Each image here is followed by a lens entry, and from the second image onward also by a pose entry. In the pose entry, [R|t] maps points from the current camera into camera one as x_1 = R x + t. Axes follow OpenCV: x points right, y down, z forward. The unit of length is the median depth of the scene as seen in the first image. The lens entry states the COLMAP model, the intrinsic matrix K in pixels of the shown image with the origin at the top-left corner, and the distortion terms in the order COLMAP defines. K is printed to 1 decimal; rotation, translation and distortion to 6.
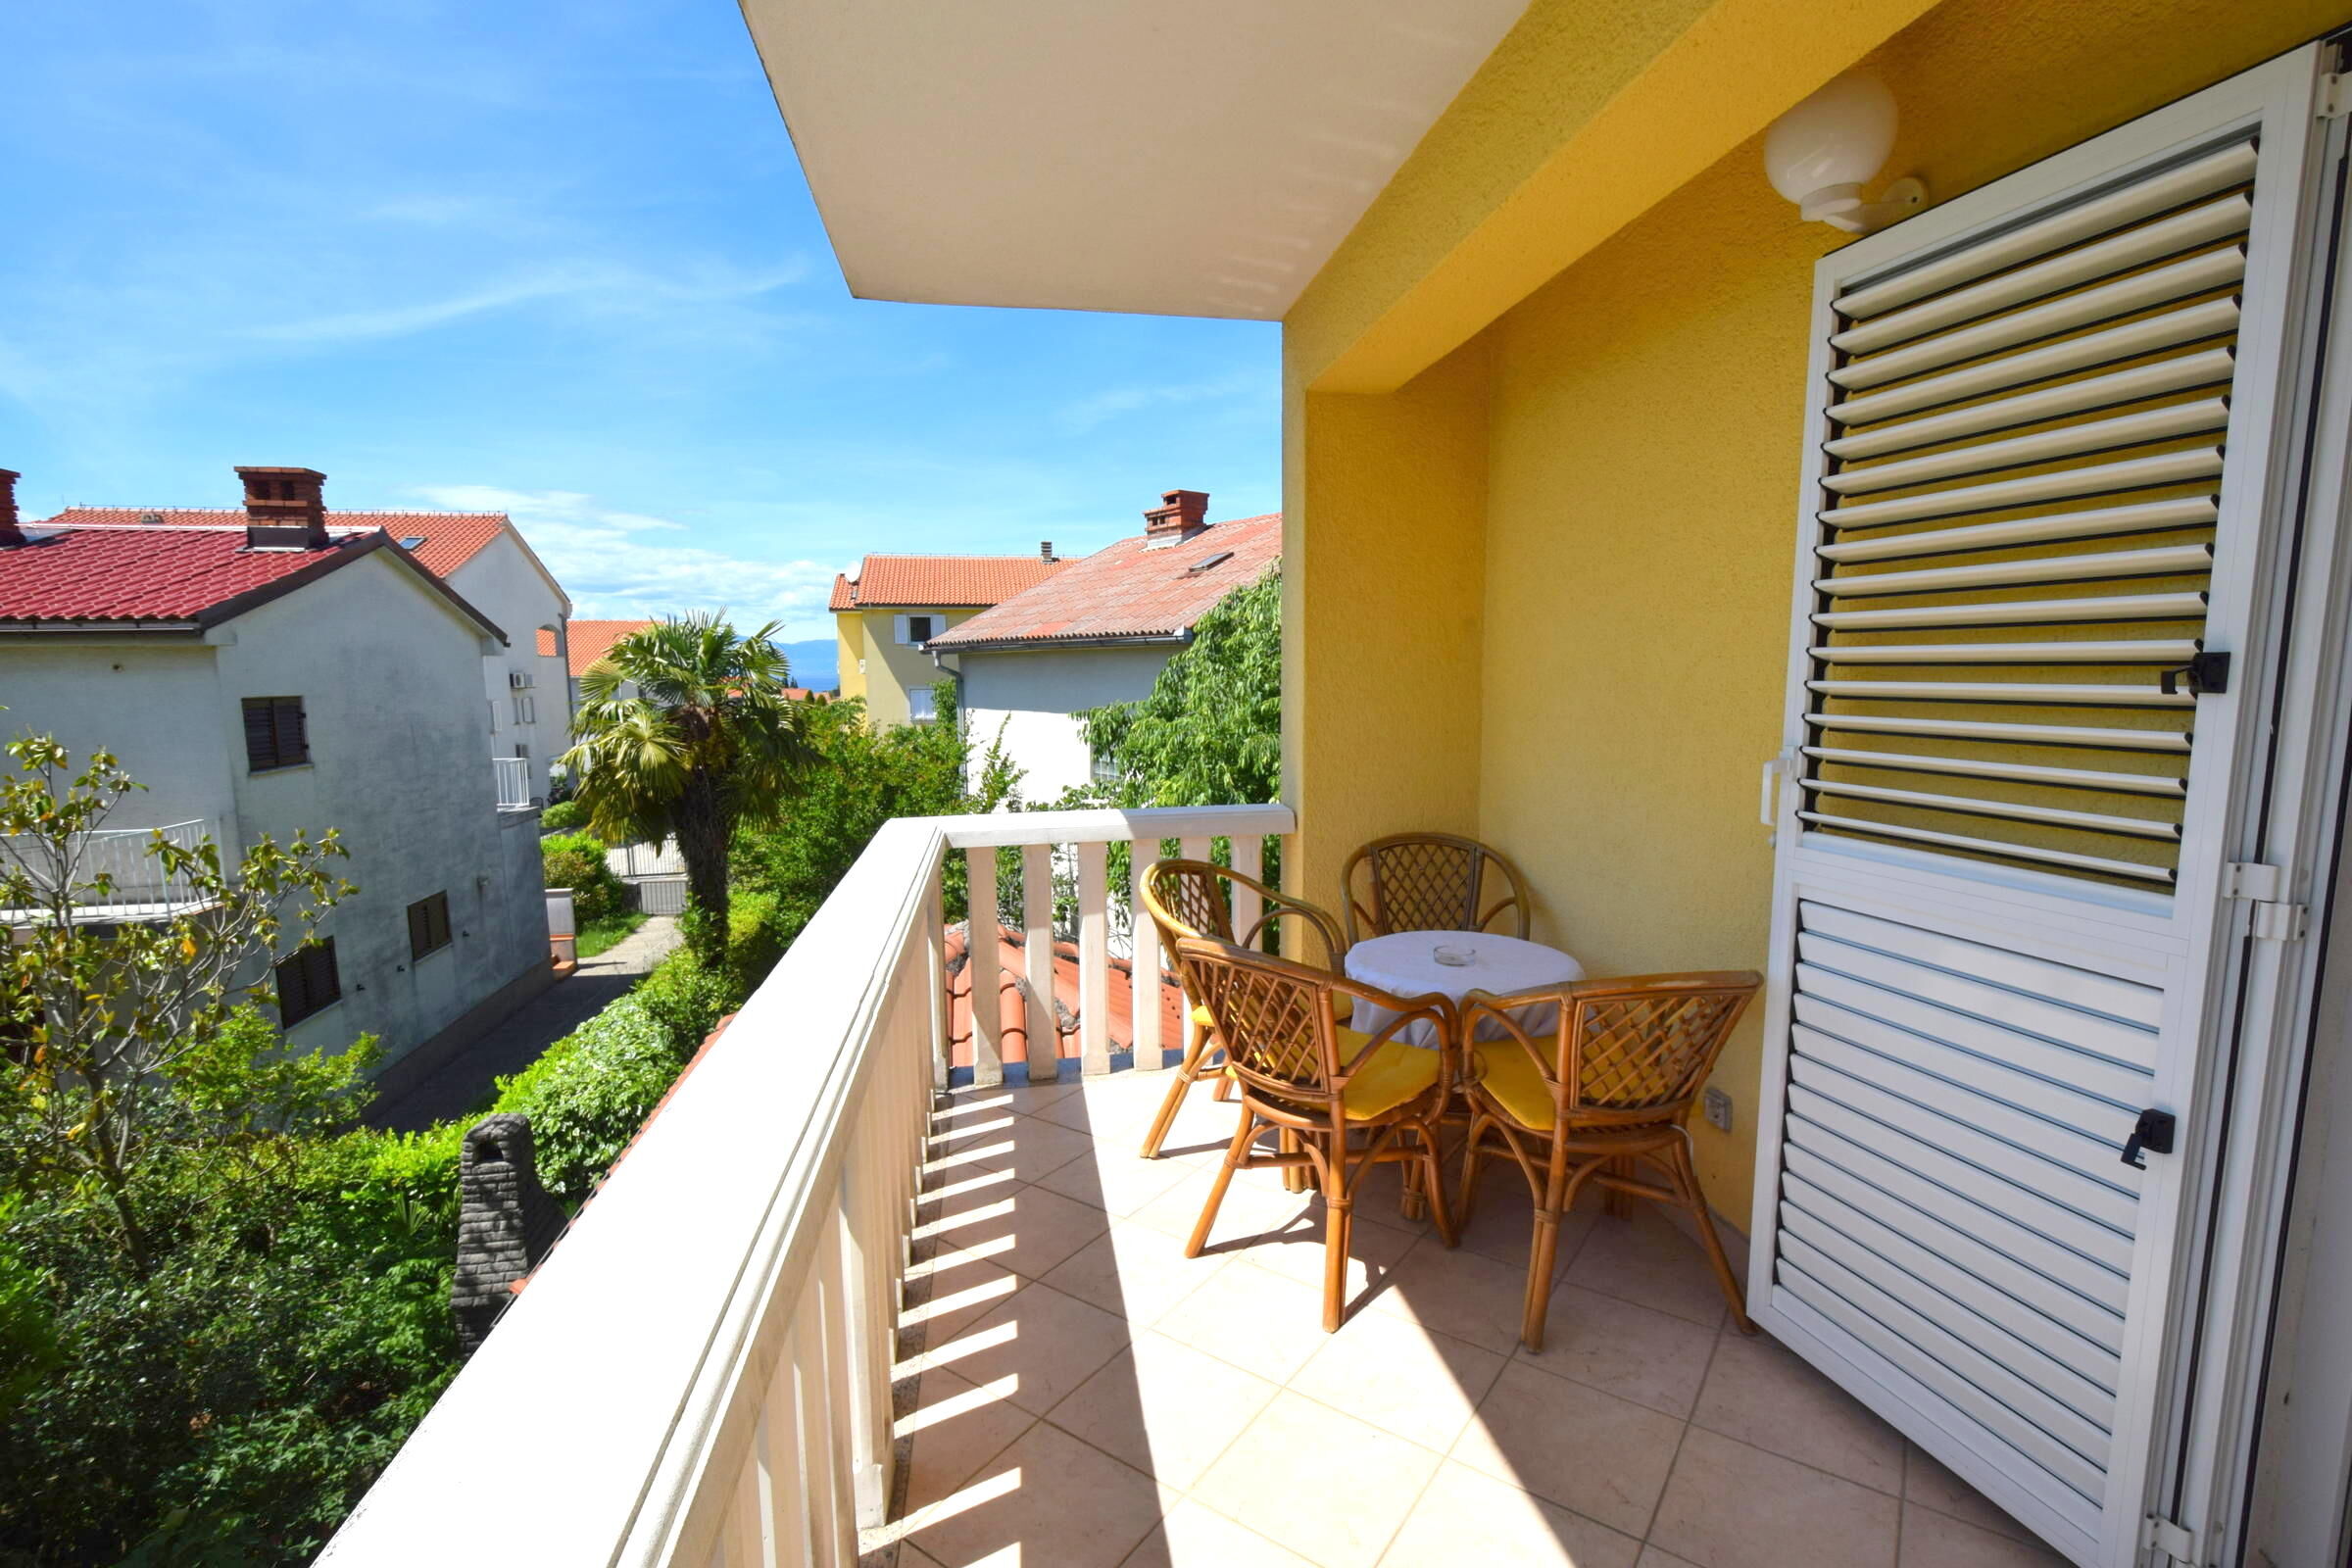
lens RADIAL K [[1091.6, 0, 1185.3], [0, 1091.6, 819.1], [0, 0, 1]] dist [0.006508, -0.007958]
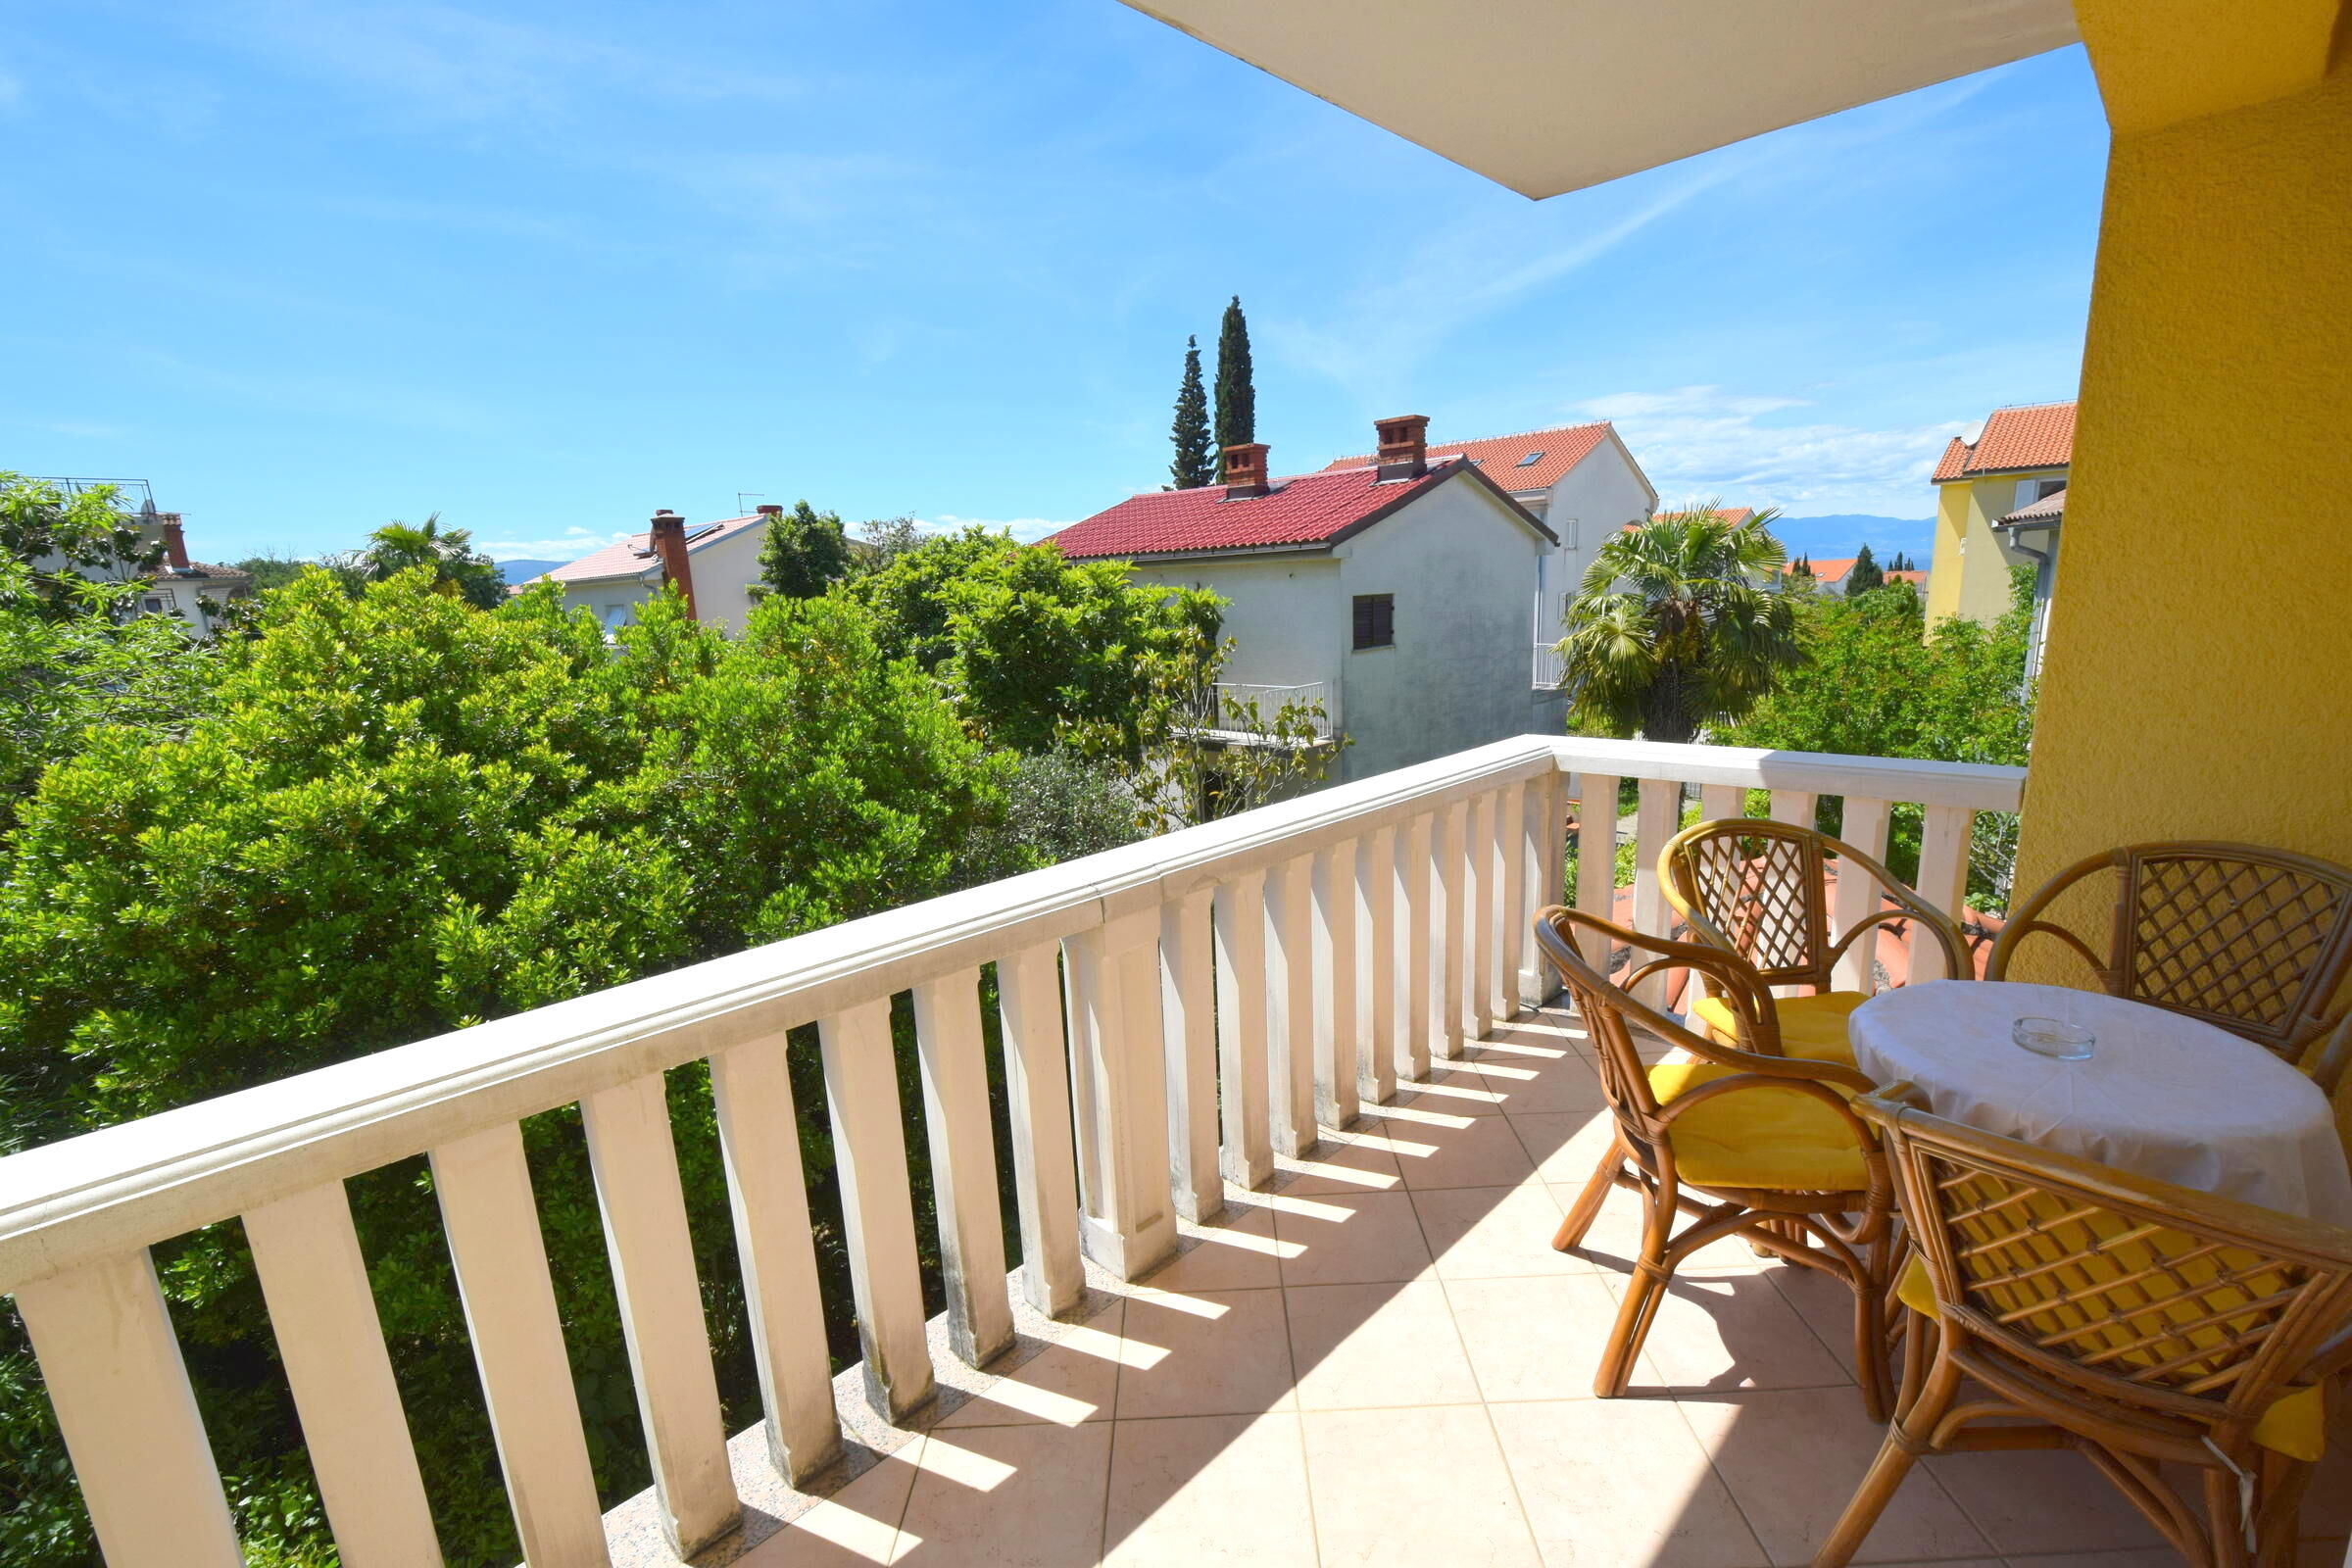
lens RADIAL K [[1035.3, 0, 1182.9], [0, 1035.3, 812.5], [0, 0, 1]] dist [0.000829, -0.006751]
pose [[0.566435, 0.162047, -0.808018, 0.106177], [-0.073510, 0.986504, 0.146310, -0.014226], [0.820821, -0.023478, 0.570702, 0.058138]]
